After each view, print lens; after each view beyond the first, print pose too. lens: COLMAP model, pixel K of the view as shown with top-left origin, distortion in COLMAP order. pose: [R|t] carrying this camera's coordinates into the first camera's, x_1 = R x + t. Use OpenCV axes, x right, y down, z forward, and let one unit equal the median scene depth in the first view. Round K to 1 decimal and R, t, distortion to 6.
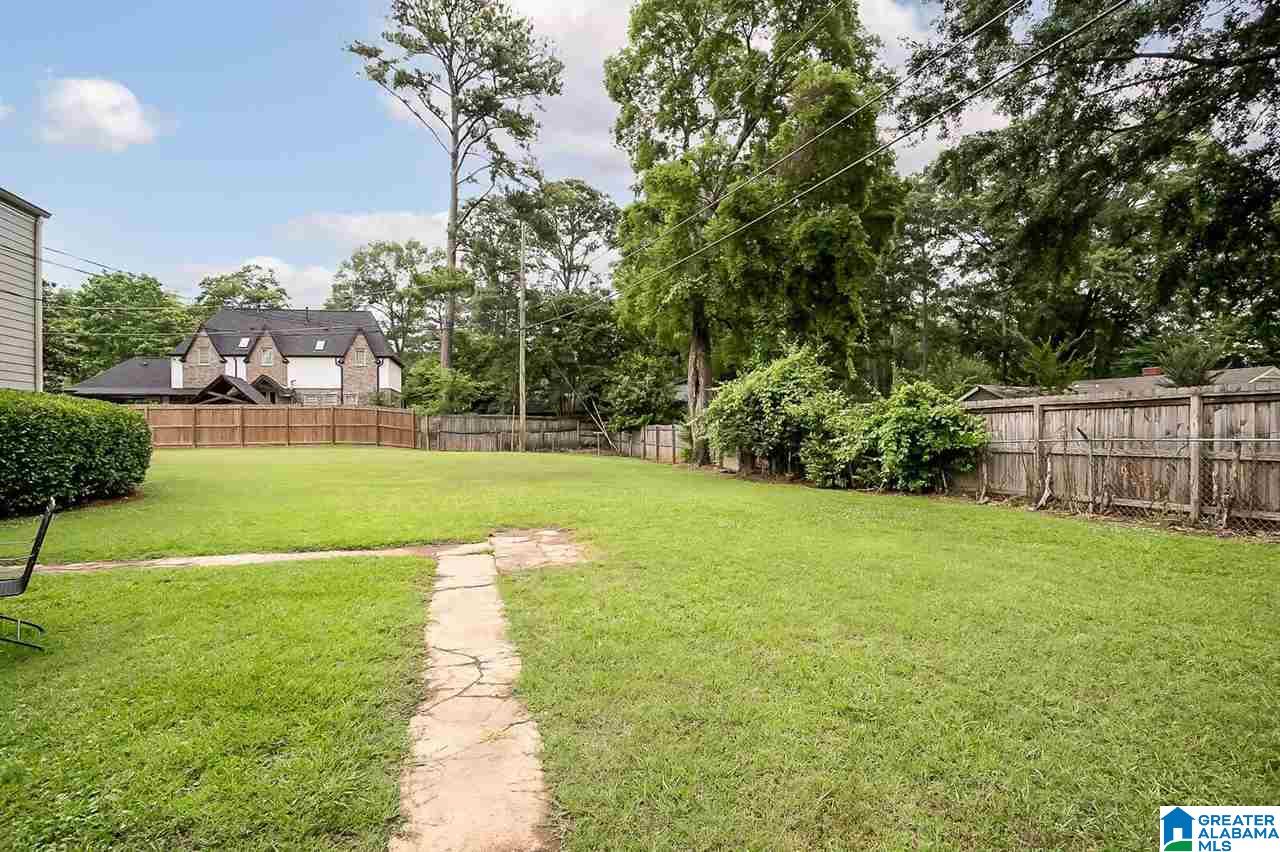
lens RADIAL K [[646.7, 0, 631.9], [0, 646.7, 439.5], [0, 0, 1]] dist [-0.048682, 0.011292]
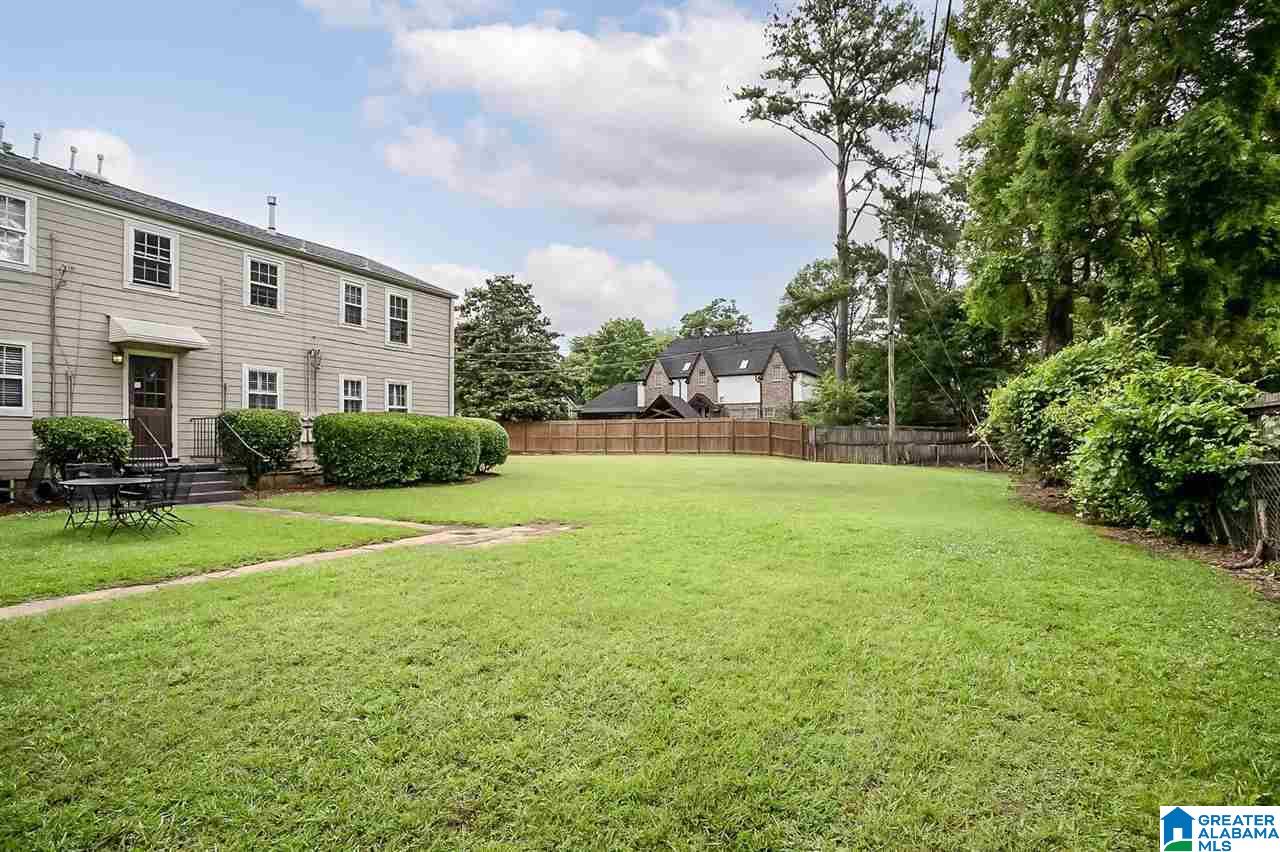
lens RADIAL K [[646.7, 0, 639.6], [0, 646.7, 444.9], [0, 0, 1]] dist [-0.048682, 0.011292]
pose [[0.741133, 0.009850, -0.671286, 0.160689], [-0.016706, 0.999853, -0.003773, -0.000105], [0.671150, 0.014011, 0.741189, 0.053299]]
